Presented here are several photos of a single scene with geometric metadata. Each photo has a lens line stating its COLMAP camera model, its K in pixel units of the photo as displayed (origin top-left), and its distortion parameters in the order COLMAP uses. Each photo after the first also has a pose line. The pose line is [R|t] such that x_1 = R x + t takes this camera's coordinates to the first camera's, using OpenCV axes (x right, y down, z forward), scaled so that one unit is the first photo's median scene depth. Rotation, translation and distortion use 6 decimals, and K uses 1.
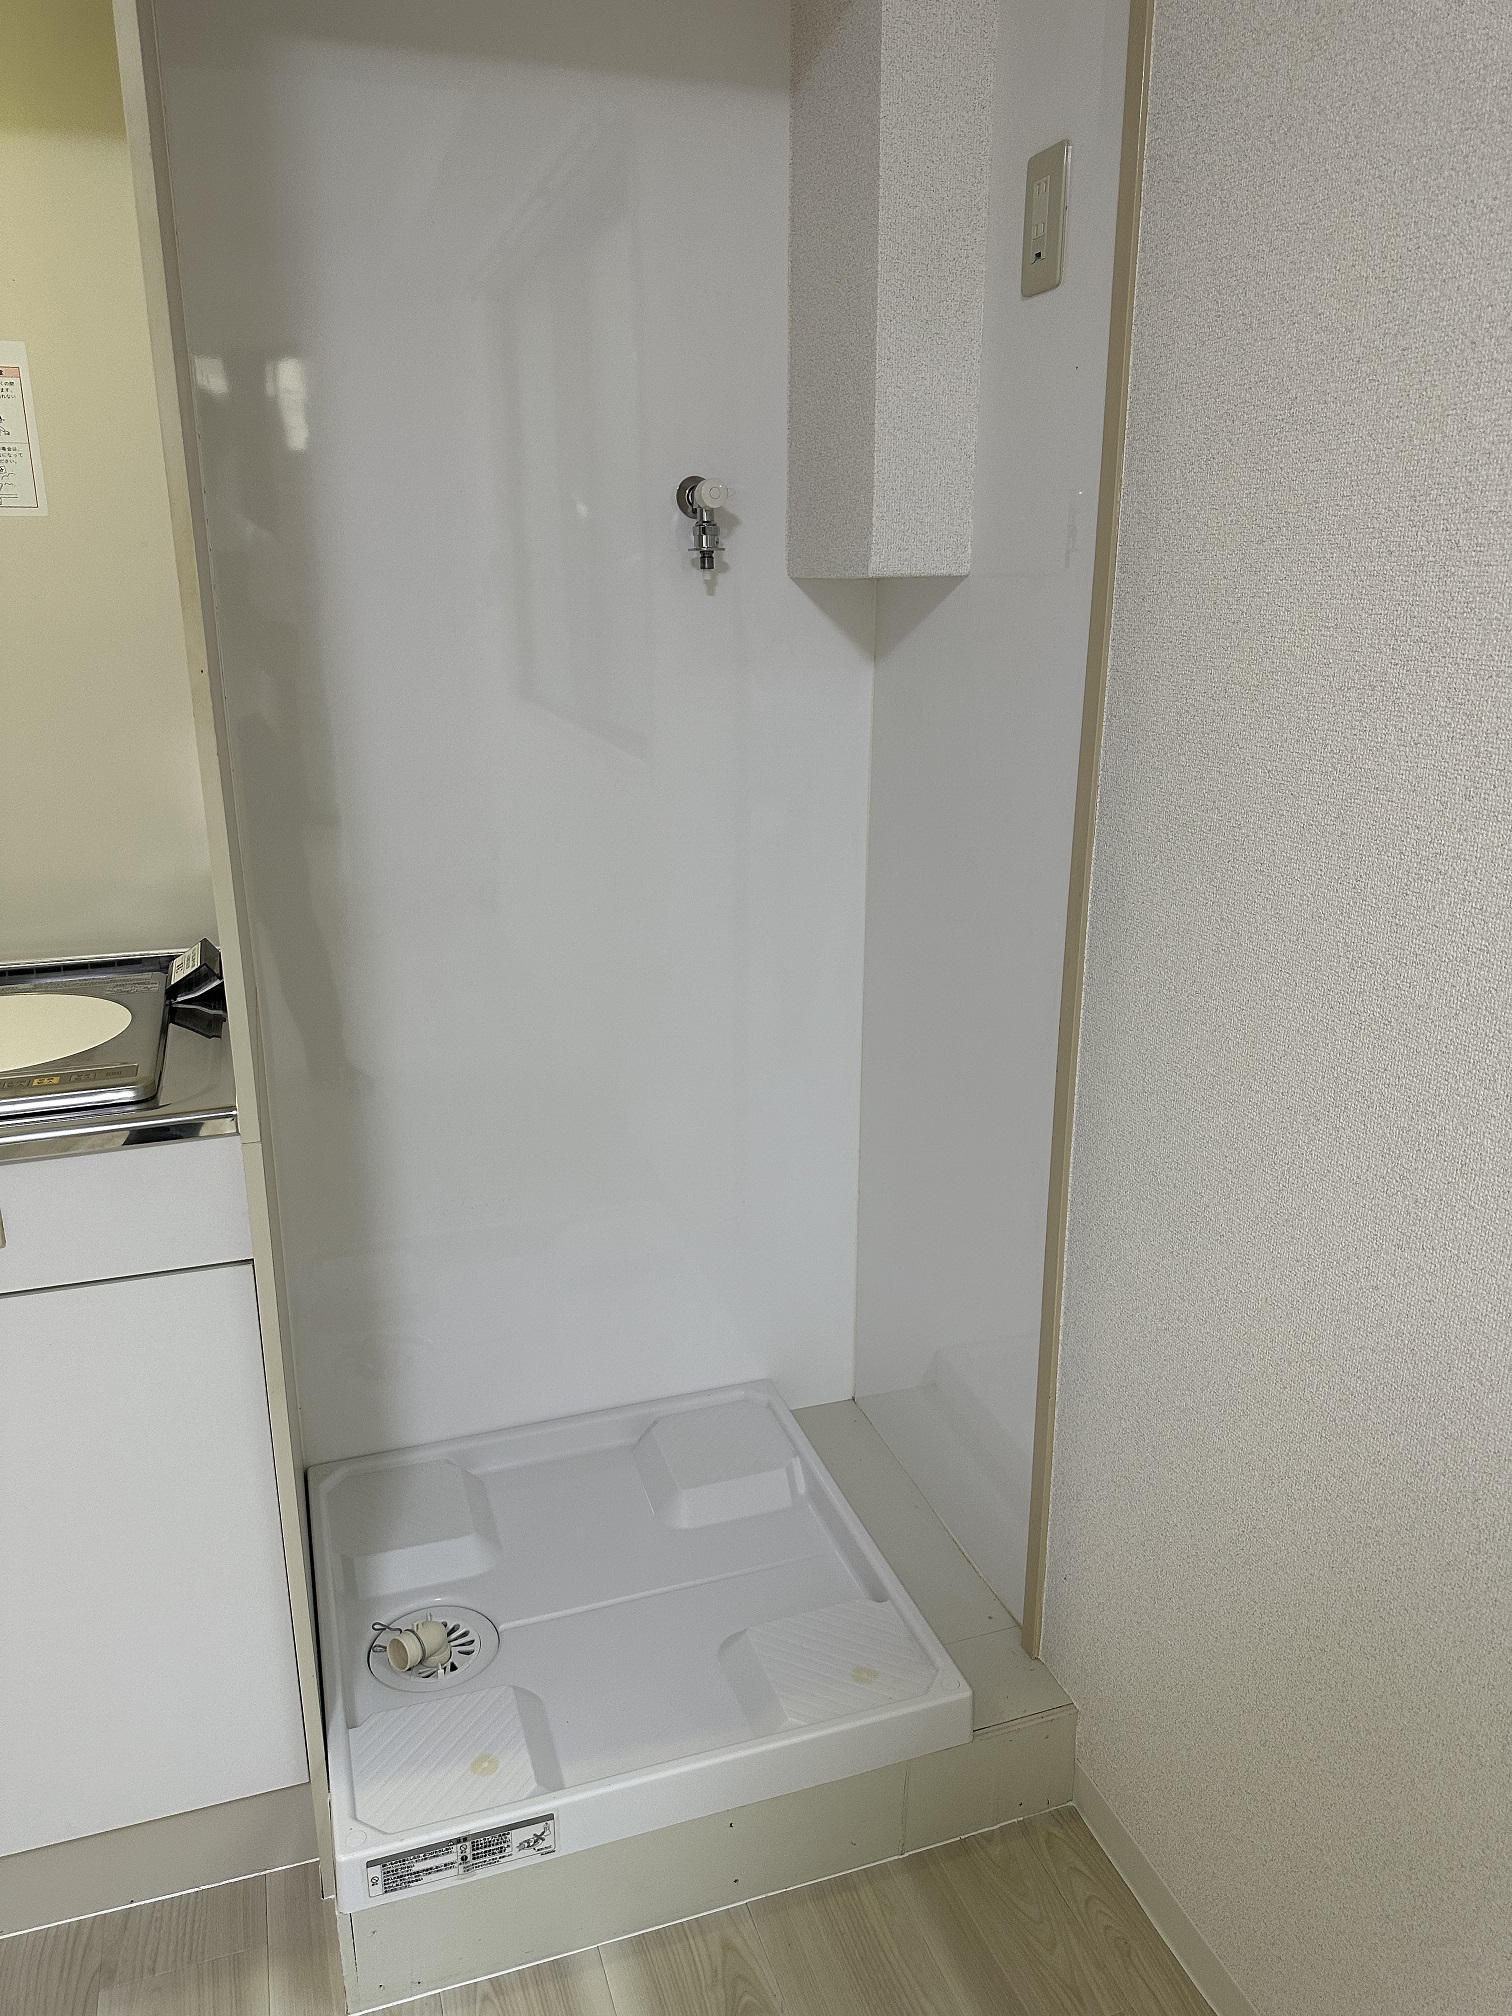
lens RADIAL K [[1463.6, 0, 756.0], [0, 1463.6, 1008.0], [0, 0, 1]] dist [0.187499, -0.363664]
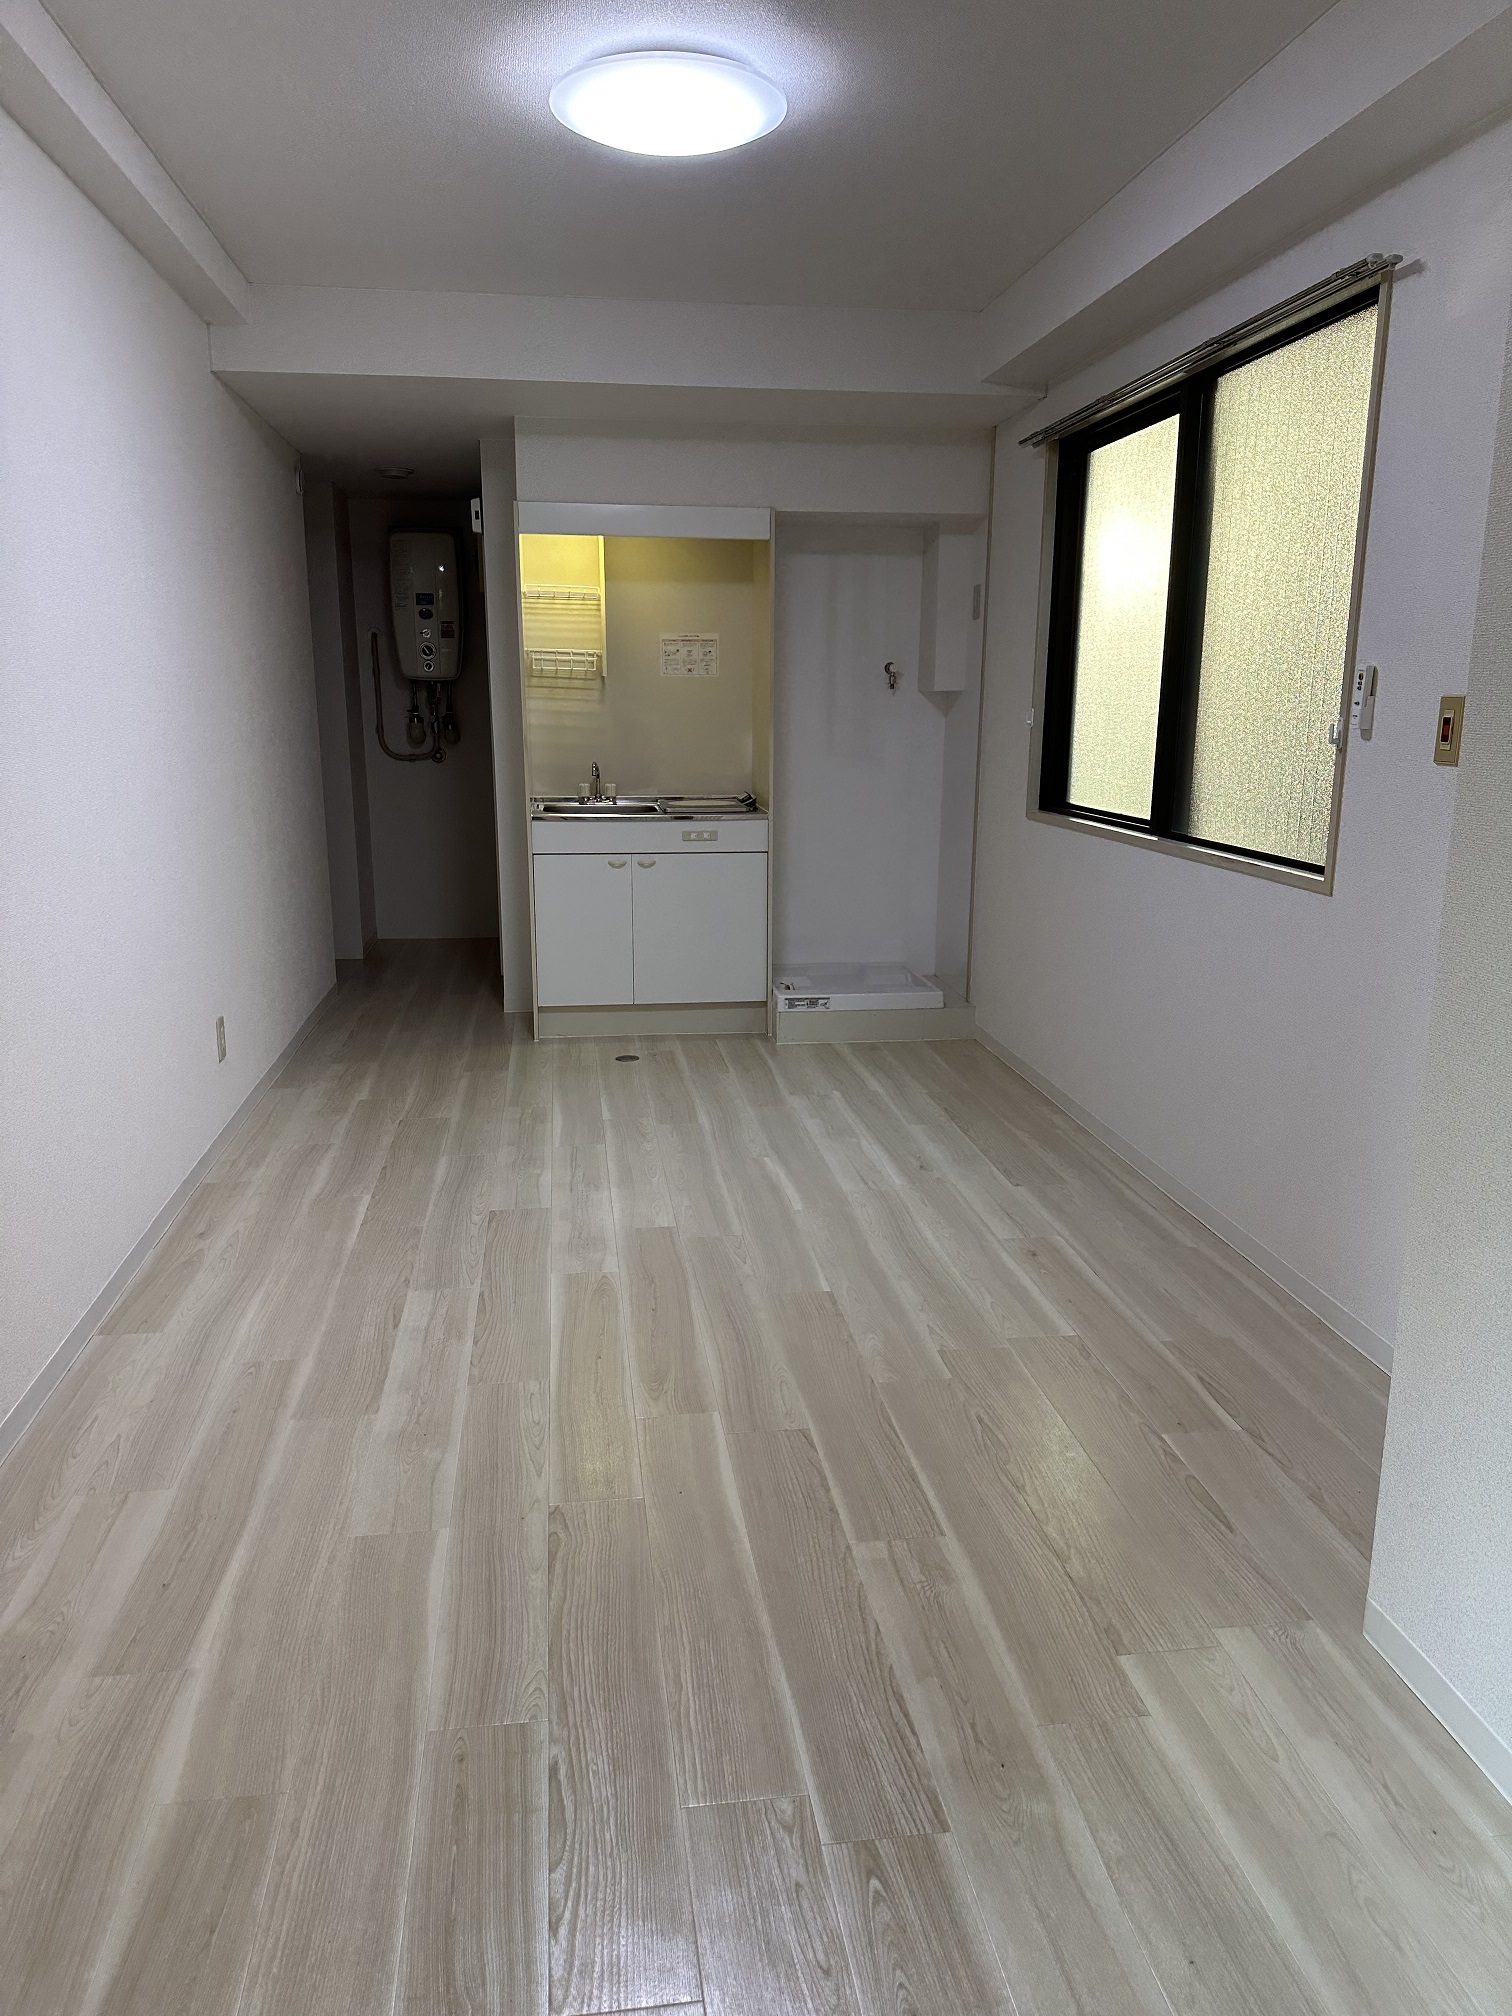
lens RADIAL K [[1463.6, 0, 756.0], [0, 1463.6, 1008.0], [0, 0, 1]] dist [0.187499, -0.363664]
pose [[0.980692, 0.048142, -0.189539, 0.353350], [-0.057952, 0.997233, -0.046554, 0.637759], [0.186773, 0.056639, 0.980769, -2.445914]]
